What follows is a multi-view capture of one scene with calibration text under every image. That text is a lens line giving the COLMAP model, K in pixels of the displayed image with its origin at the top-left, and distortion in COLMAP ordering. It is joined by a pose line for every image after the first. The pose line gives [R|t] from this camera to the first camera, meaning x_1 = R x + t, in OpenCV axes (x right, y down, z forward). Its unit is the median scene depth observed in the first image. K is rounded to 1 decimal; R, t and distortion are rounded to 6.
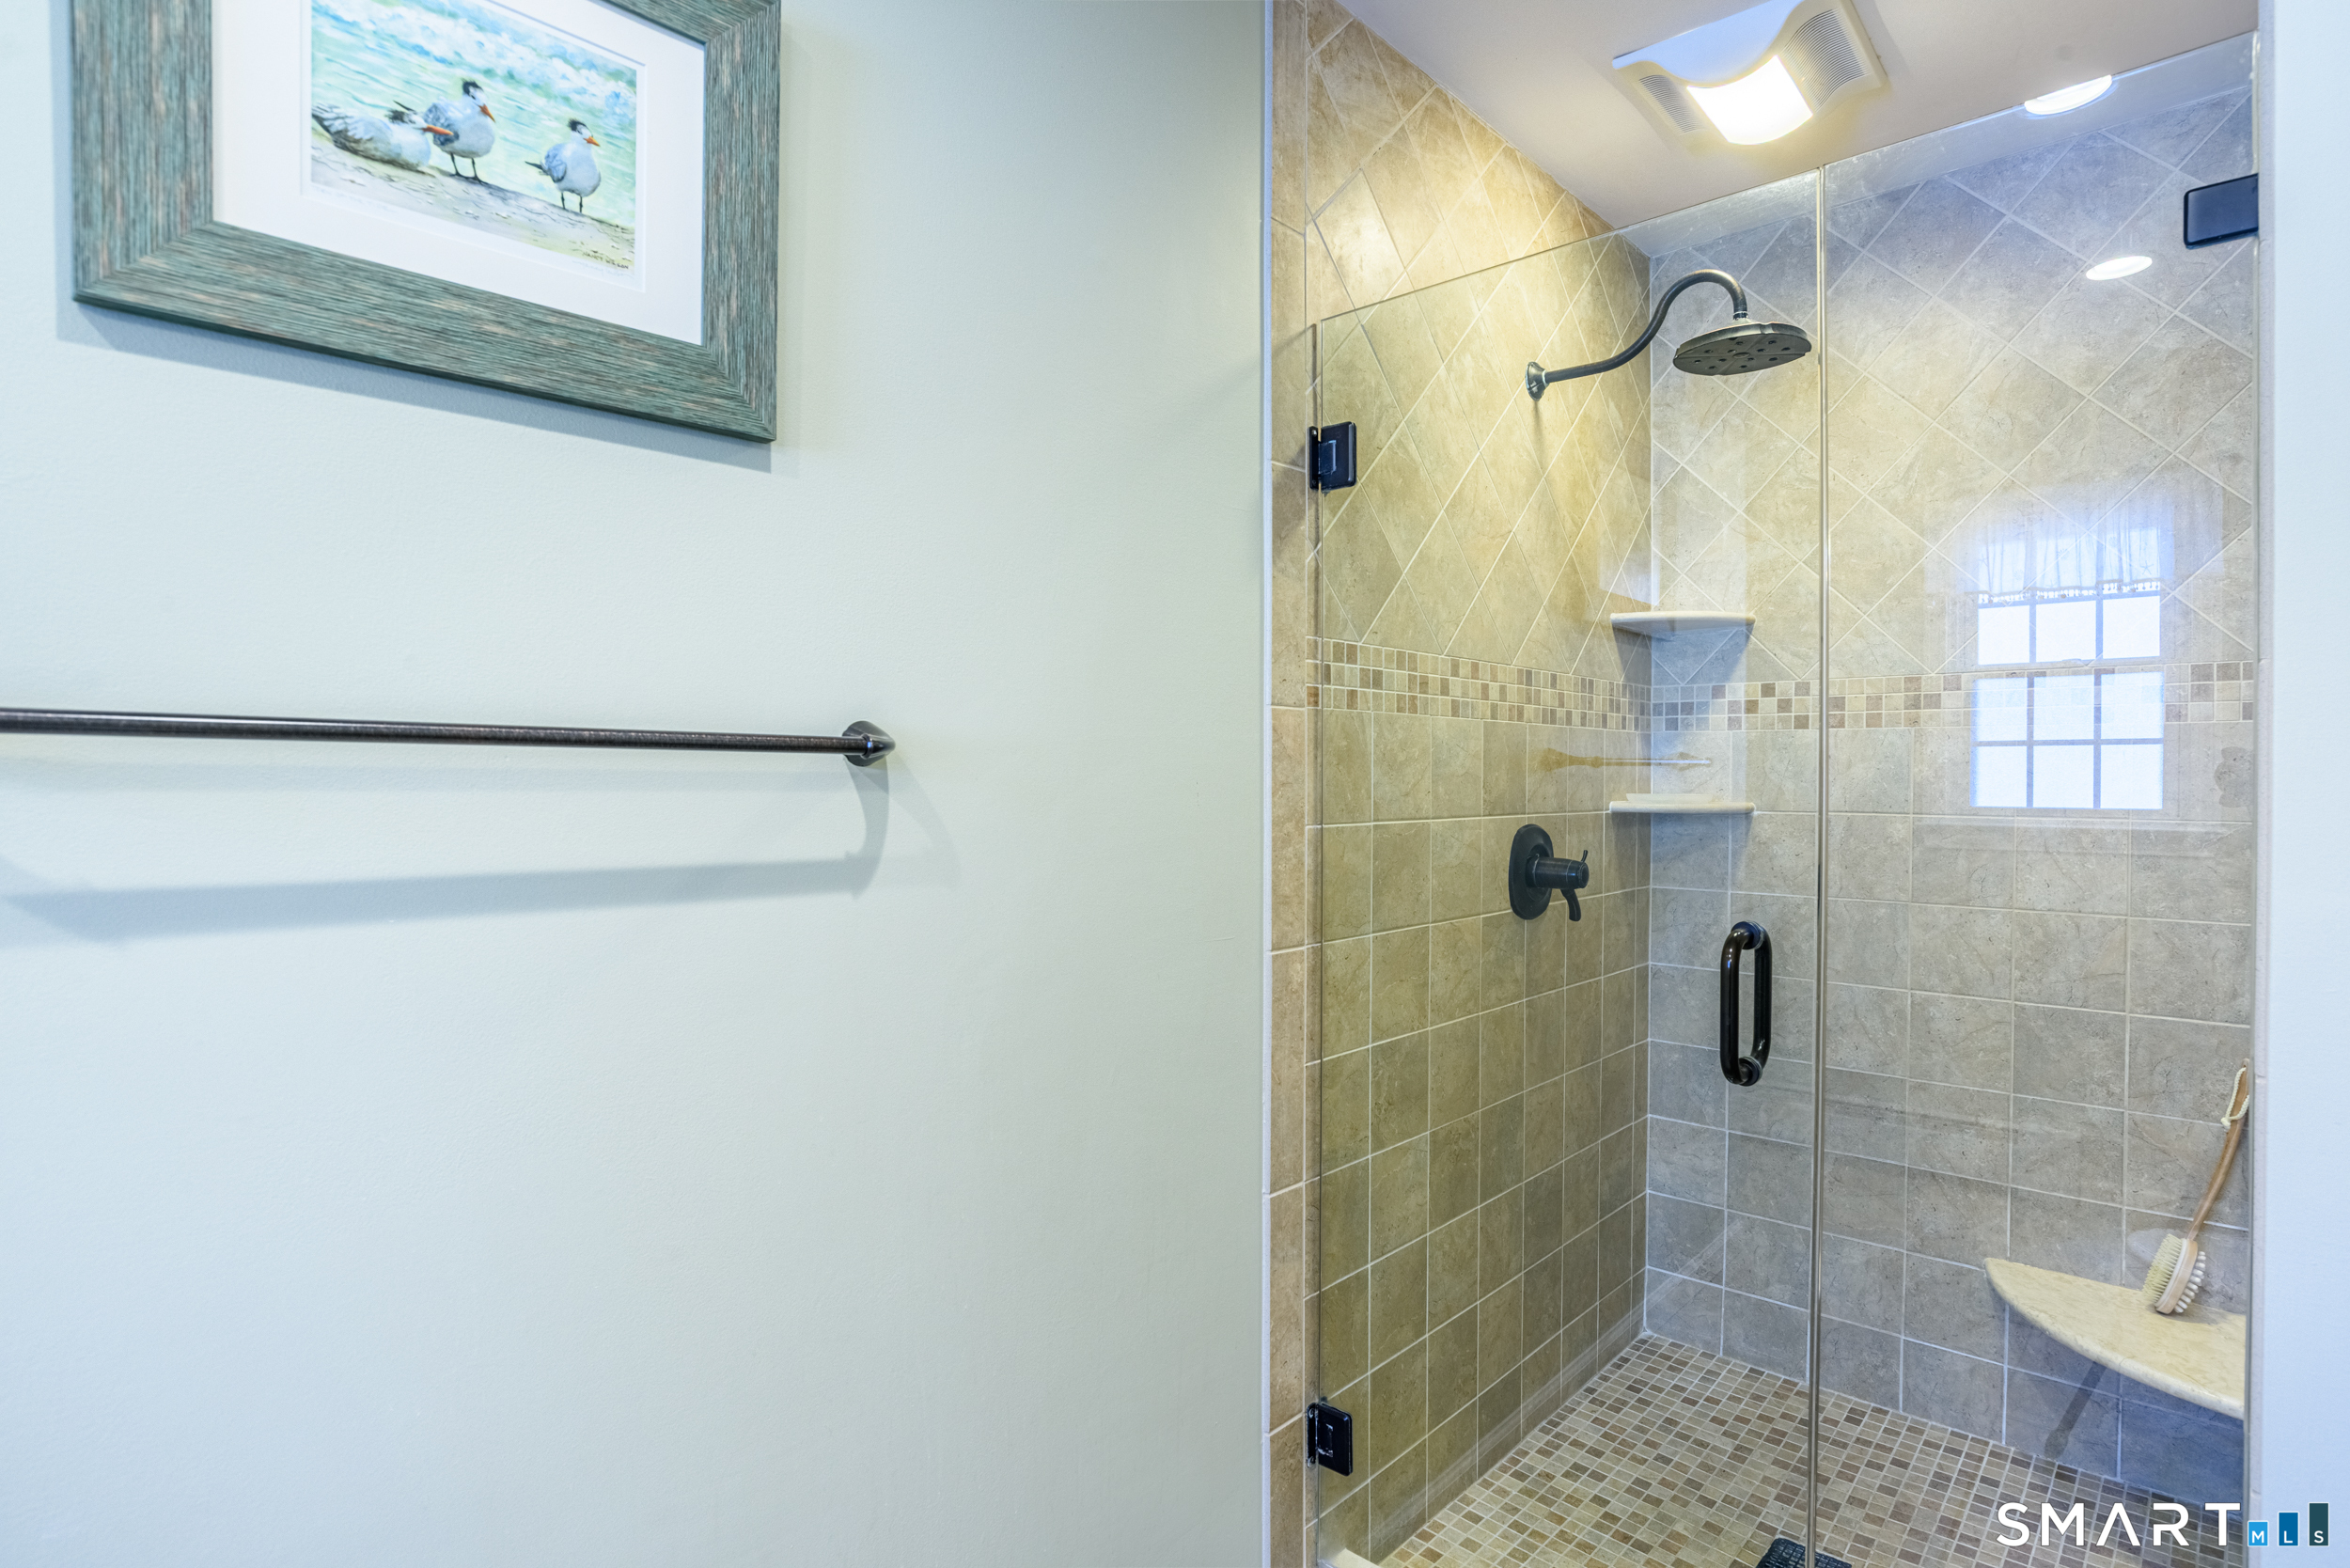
lens RADIAL K [[1208.2, 0, 1179.6], [0, 1208.2, 792.5], [0, 0, 1]] dist [-0.060810, 0.027548]
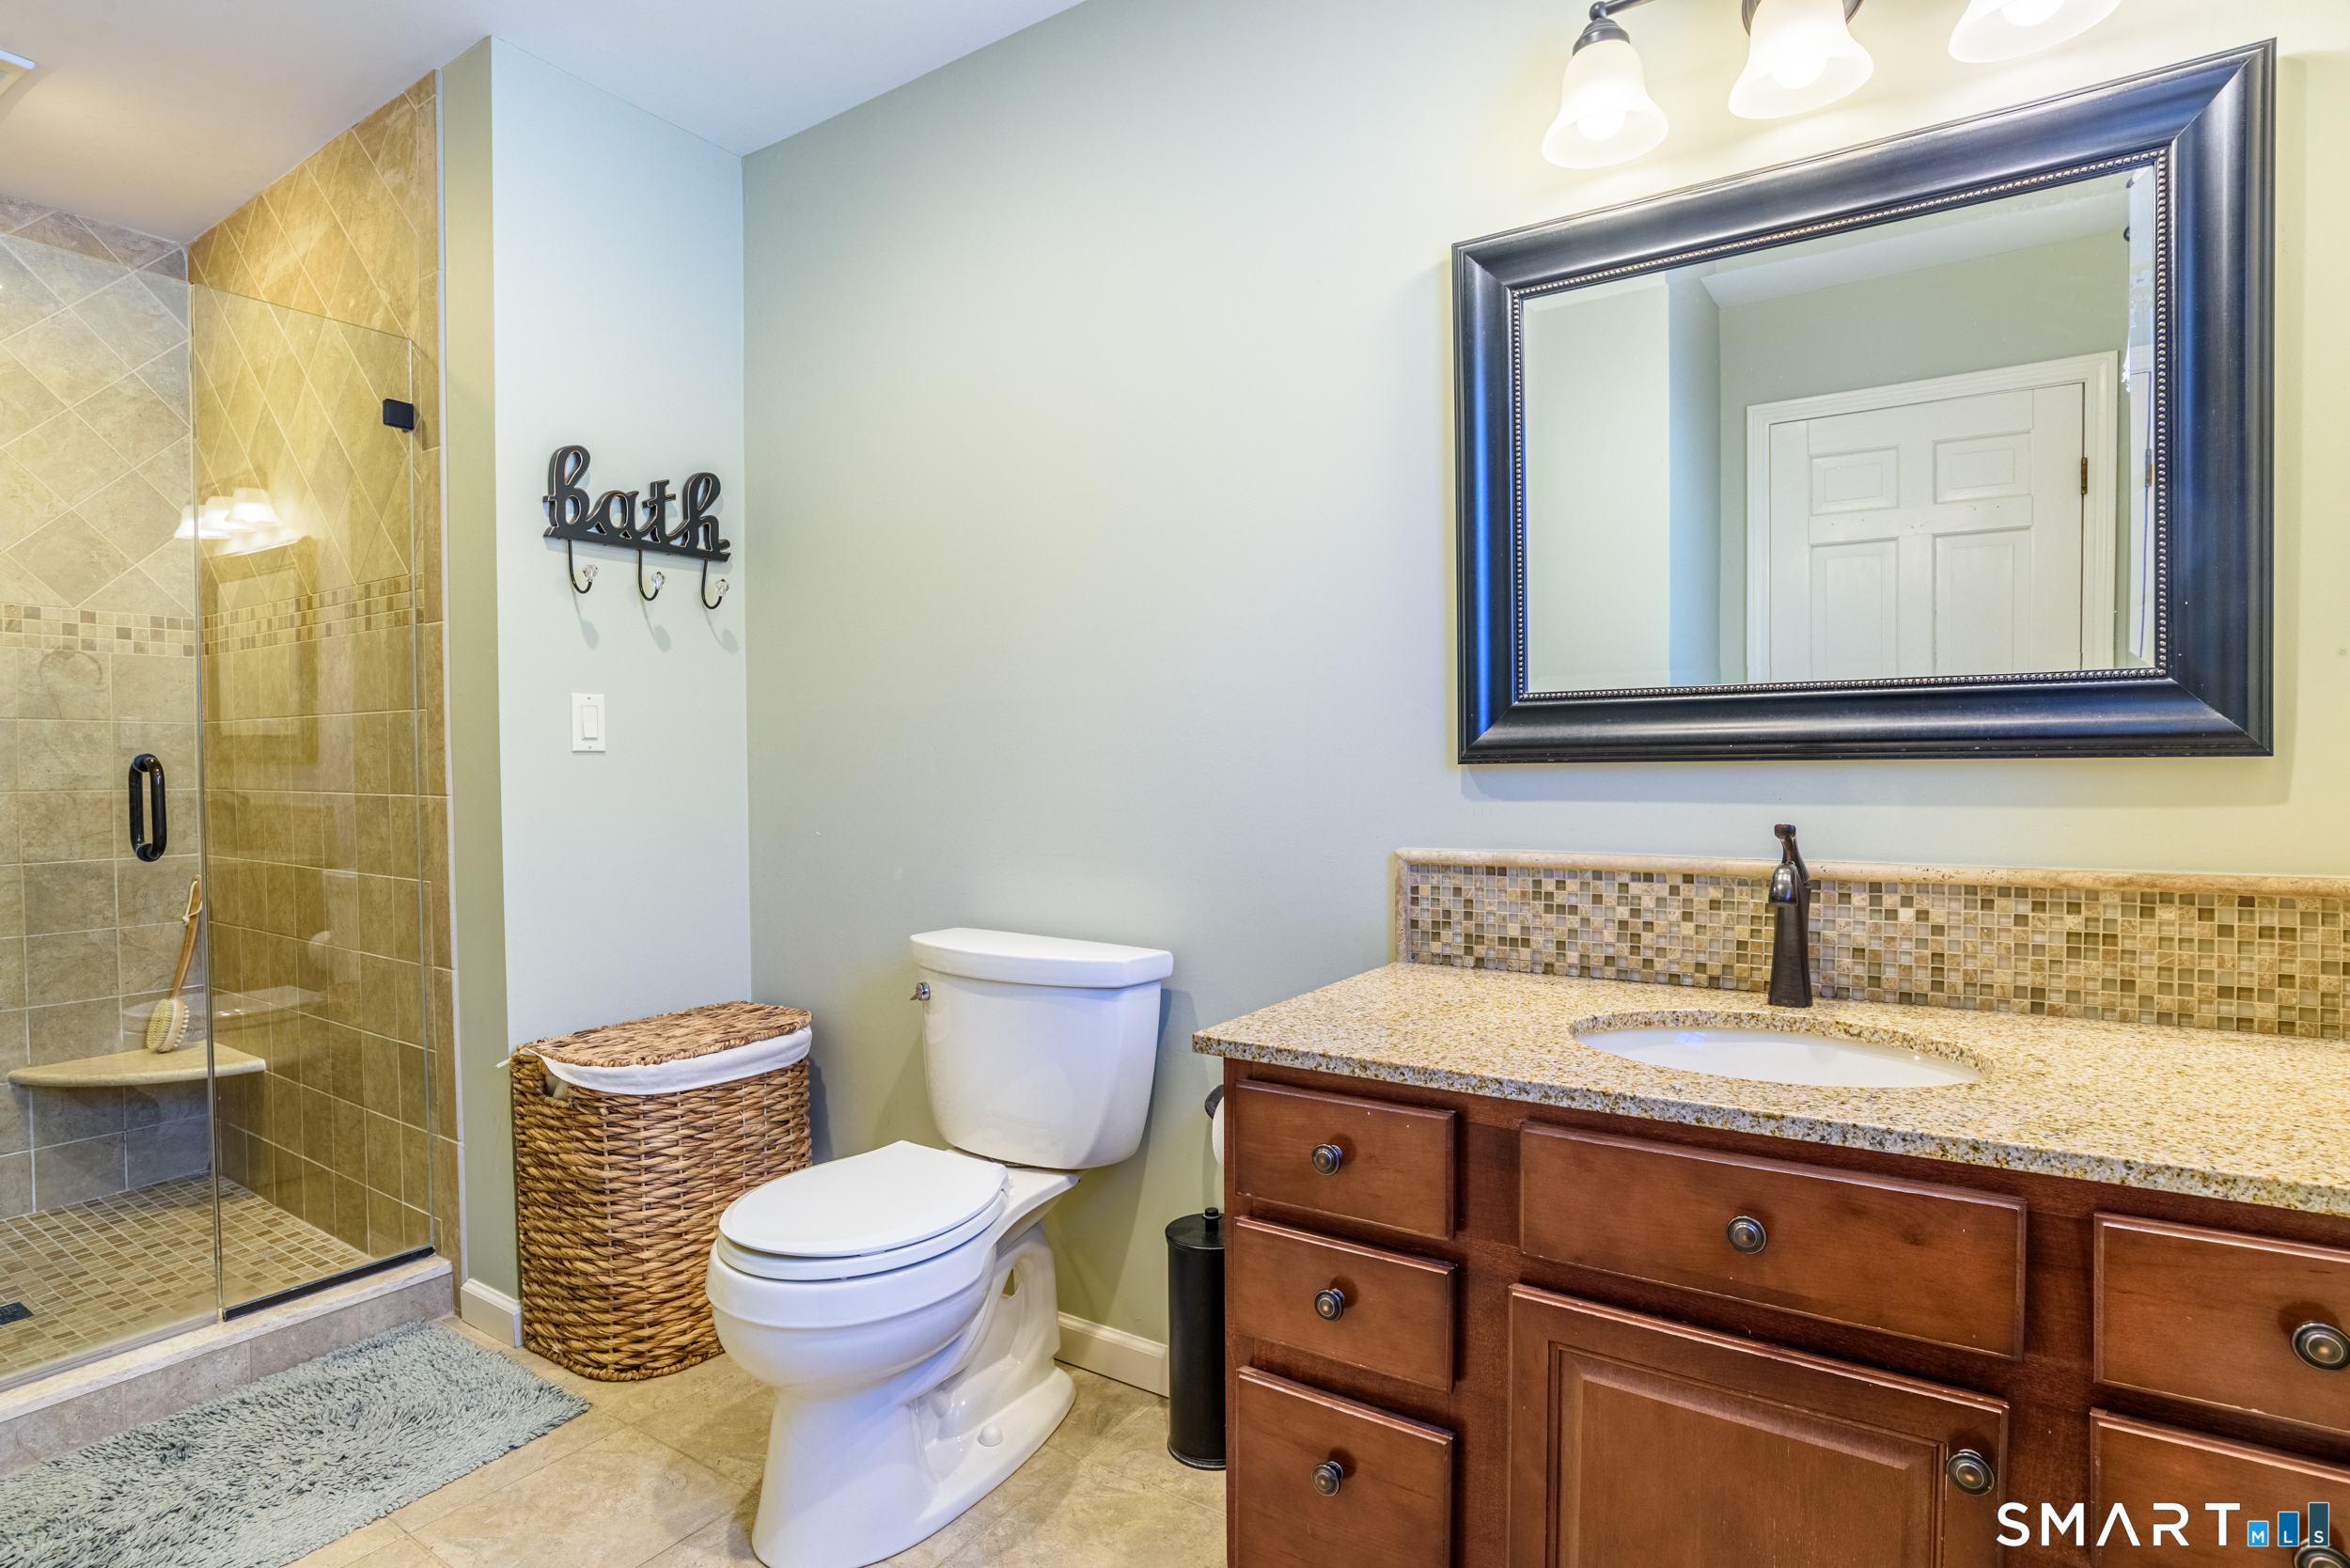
lens RADIAL K [[1208.2, 0, 1179.6], [0, 1208.2, 792.5], [0, 0, 1]] dist [-0.060810, 0.027548]
pose [[-0.162918, -0.026954, 0.986271, -0.775547], [0.016333, 0.999416, 0.030011, 0.086408], [-0.986504, 0.020999, -0.162382, -0.034852]]
